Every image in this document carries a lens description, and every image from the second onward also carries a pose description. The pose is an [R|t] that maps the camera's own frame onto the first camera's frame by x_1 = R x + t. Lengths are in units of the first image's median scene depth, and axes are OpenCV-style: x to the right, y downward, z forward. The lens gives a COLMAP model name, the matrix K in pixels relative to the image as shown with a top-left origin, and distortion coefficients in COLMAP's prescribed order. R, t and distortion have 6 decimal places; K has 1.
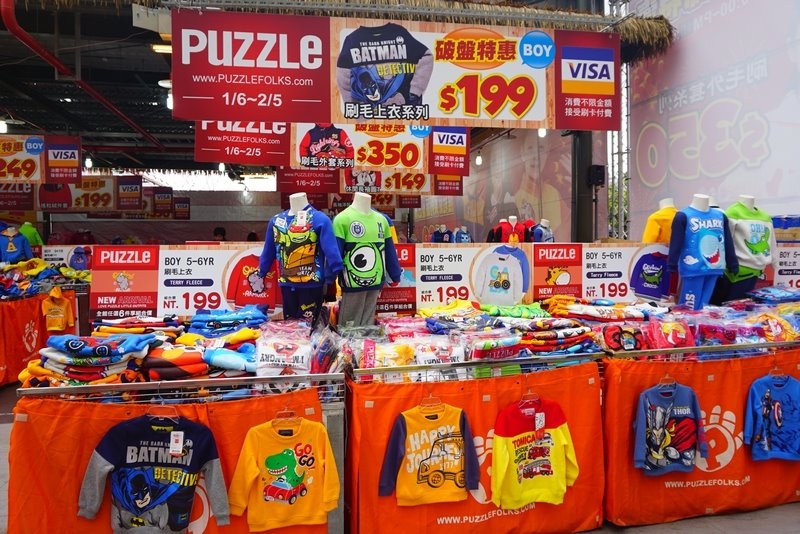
lens RADIAL K [[538.5, 0, 400.0], [0, 538.5, 267.0], [0, 0, 1]] dist [-0.052648, 0.040915]
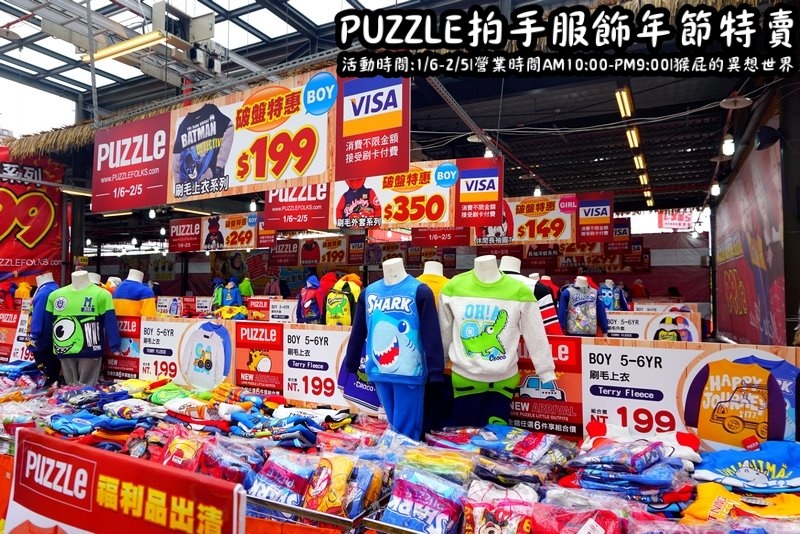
lens RADIAL K [[538.5, 0, 400.0], [0, 538.5, 267.0], [0, 0, 1]] dist [-0.052648, 0.040915]
pose [[0.768640, -0.016140, -0.639477, 0.951774], [-0.033817, 0.997258, -0.065818, -0.077796], [0.638787, 0.072215, 0.765987, 0.458742]]
